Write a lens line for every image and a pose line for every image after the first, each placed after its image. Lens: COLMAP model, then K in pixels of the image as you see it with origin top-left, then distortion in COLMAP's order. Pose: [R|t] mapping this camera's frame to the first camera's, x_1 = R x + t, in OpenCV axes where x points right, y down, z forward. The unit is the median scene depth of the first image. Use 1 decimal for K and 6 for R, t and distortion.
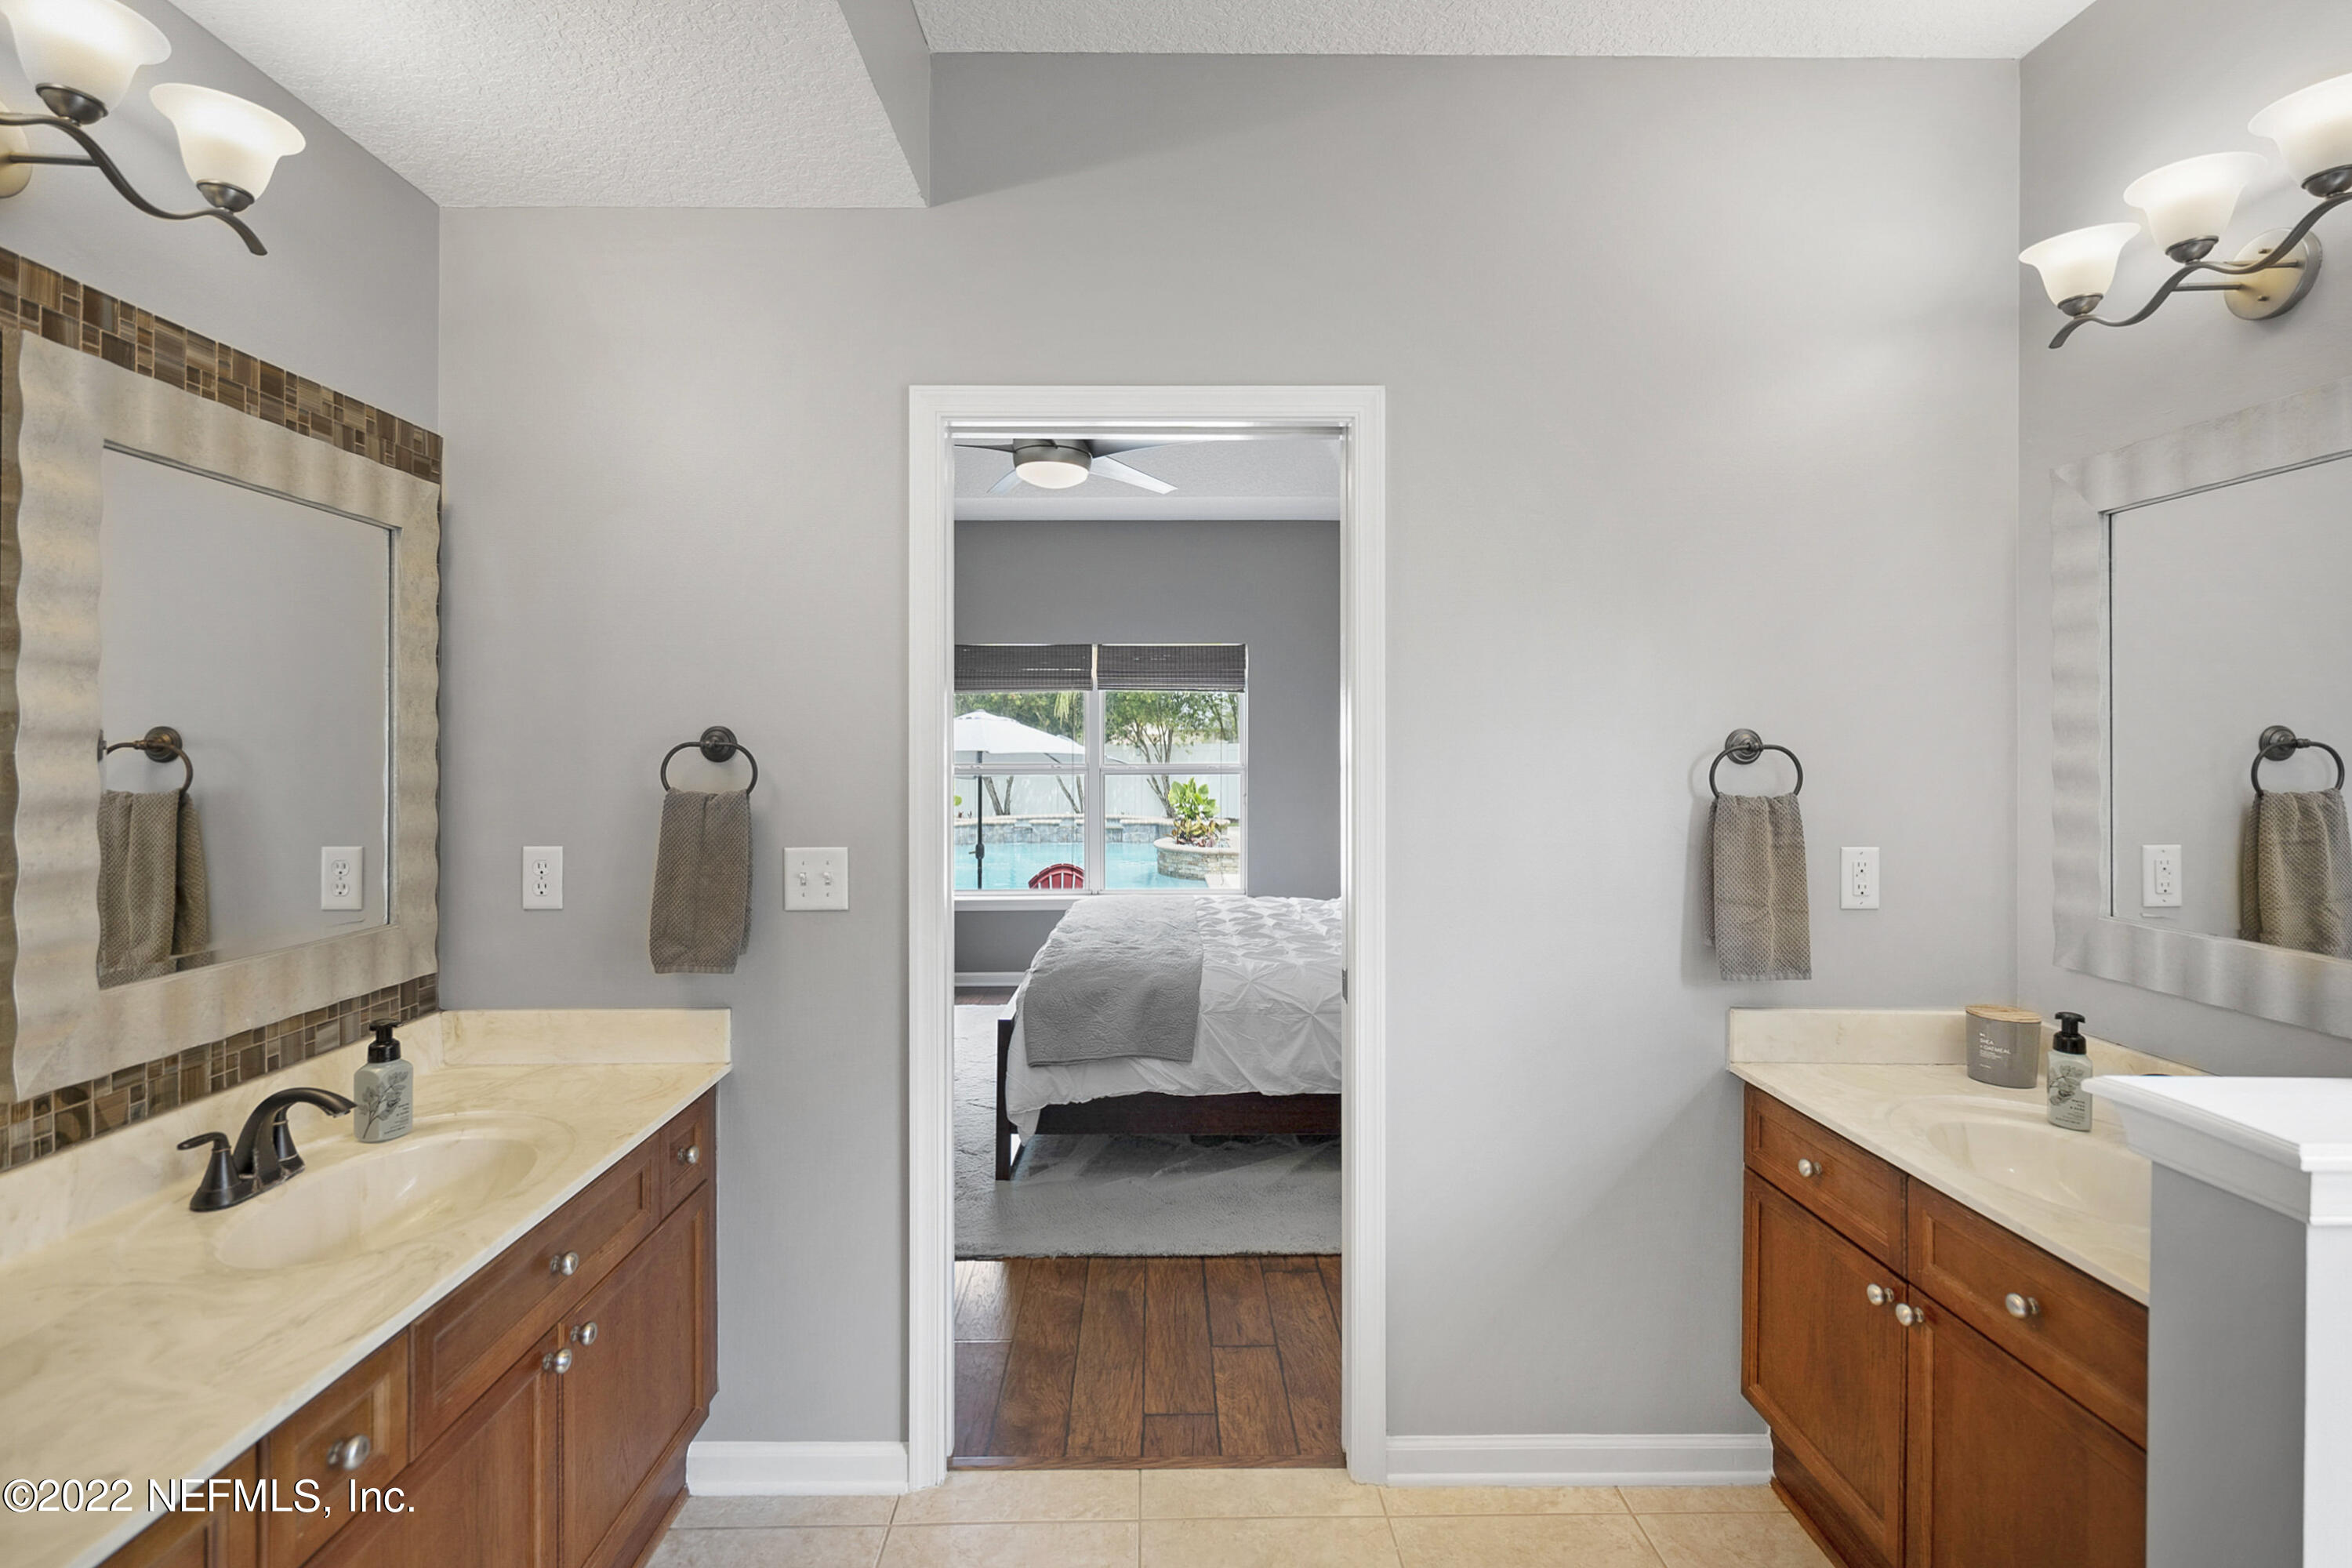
lens RADIAL K [[1114.1, 0, 1158.8], [0, 1114.1, 758.6], [0, 0, 1]] dist [-0.002061, -0.000283]
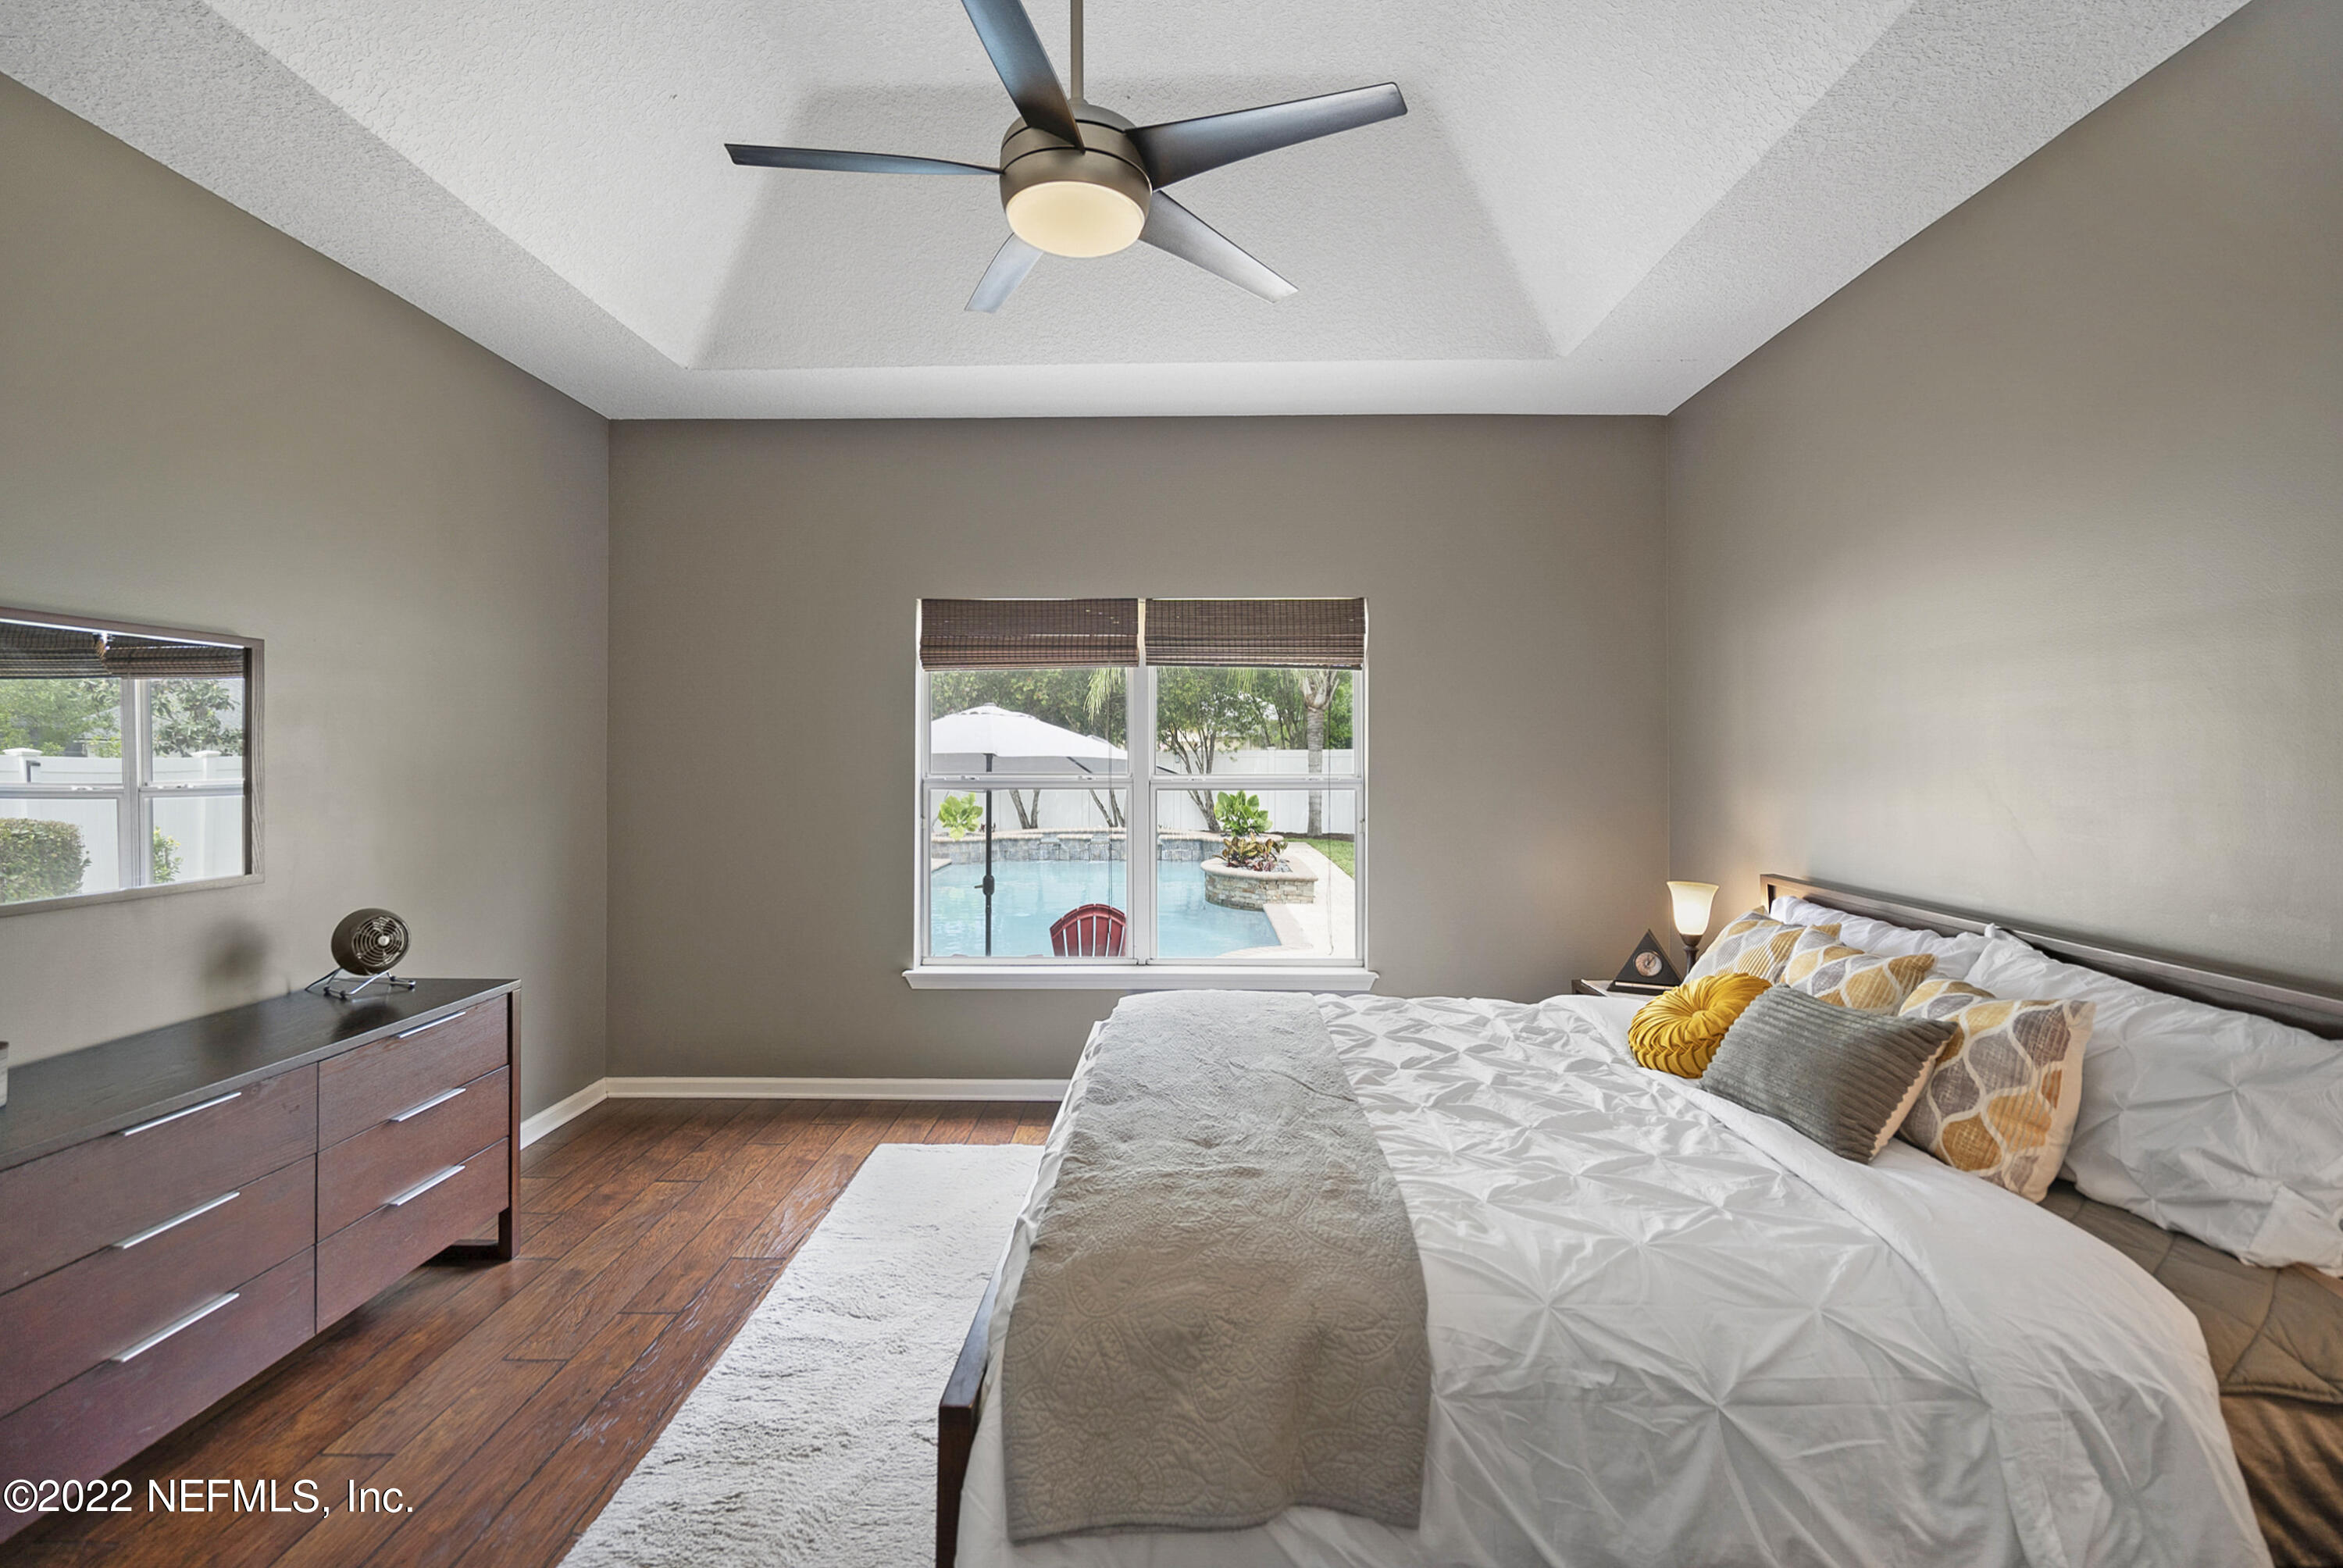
lens RADIAL K [[1109.7, 0, 1154.4], [0, 1109.7, 758.7], [0, 0, 1]] dist [-0.002061, -0.000283]
pose [[0.999481, 0.000537, -0.032218, -0.022608], [-0.000758, 0.999976, -0.006851, 0.000081], [0.032213, 0.006872, 0.999457, 0.257429]]
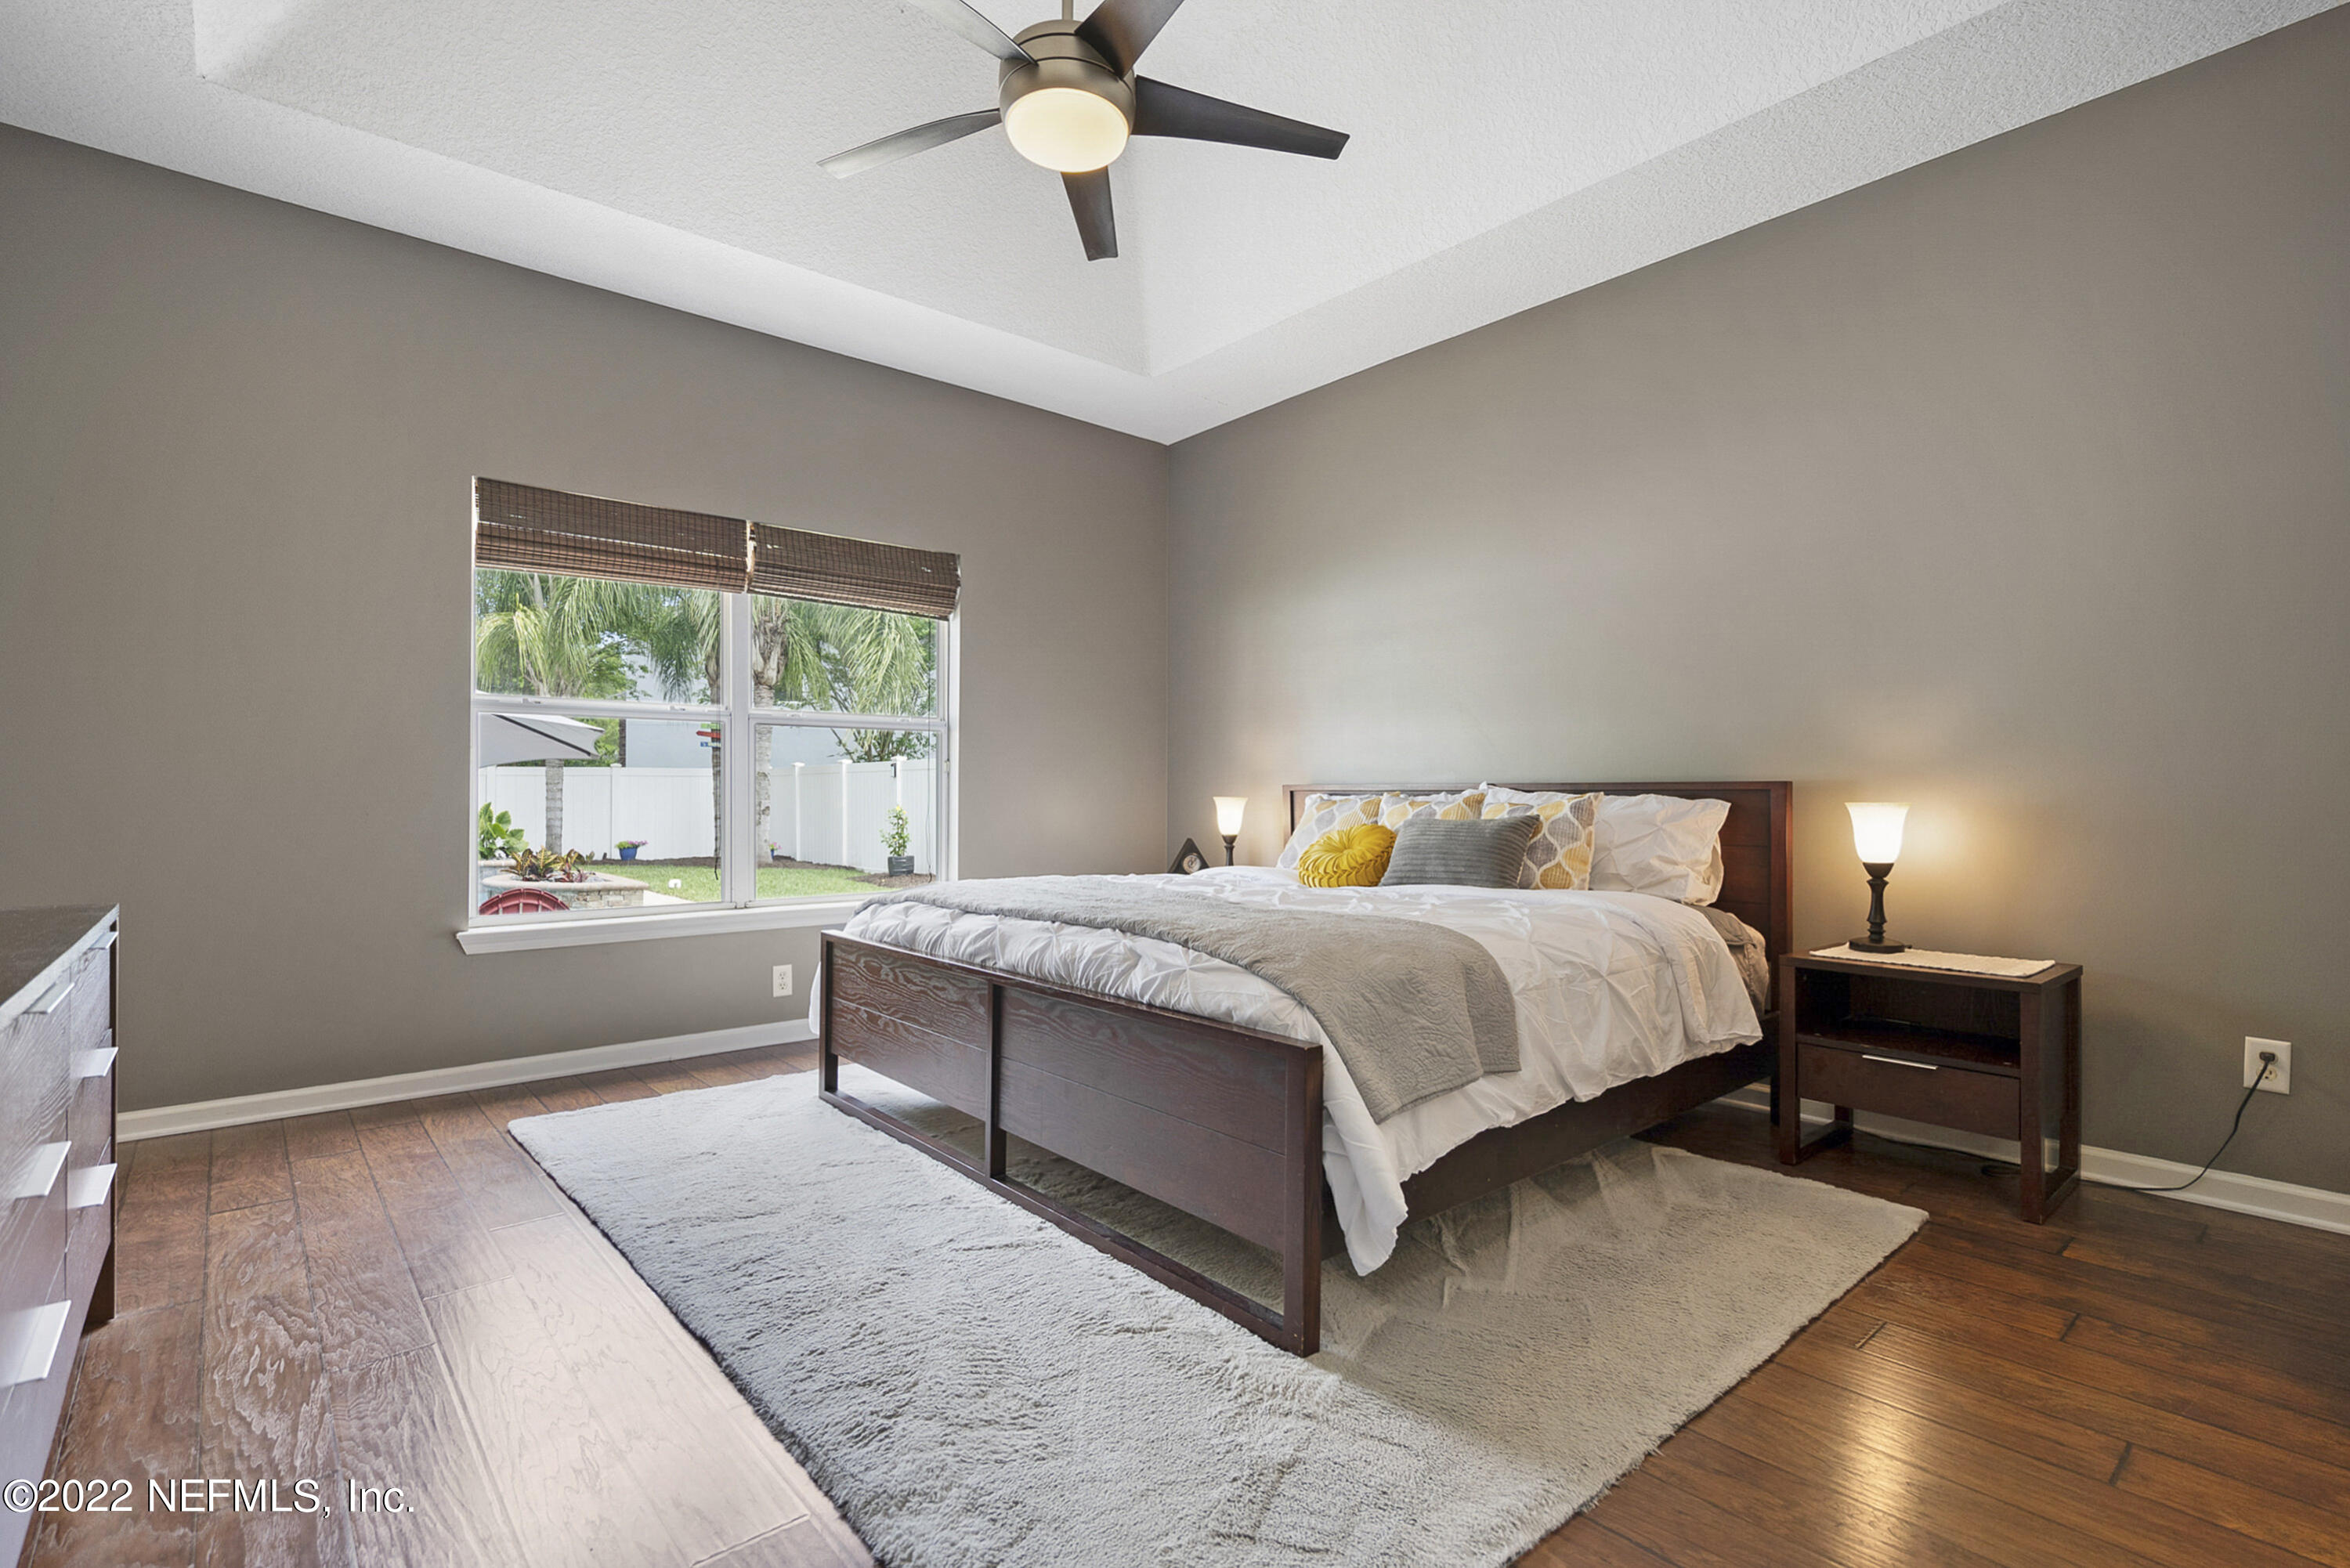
lens RADIAL K [[1108.9, 0, 1174.6], [0, 1108.9, 803.1], [0, 0, 1]] dist [-0.001065, 0.000089]
pose [[0.762083, -0.004366, 0.647464, -0.227581], [0.007606, 0.999969, -0.002209, 0.051354], [-0.647434, 0.006608, 0.762093, 0.277045]]
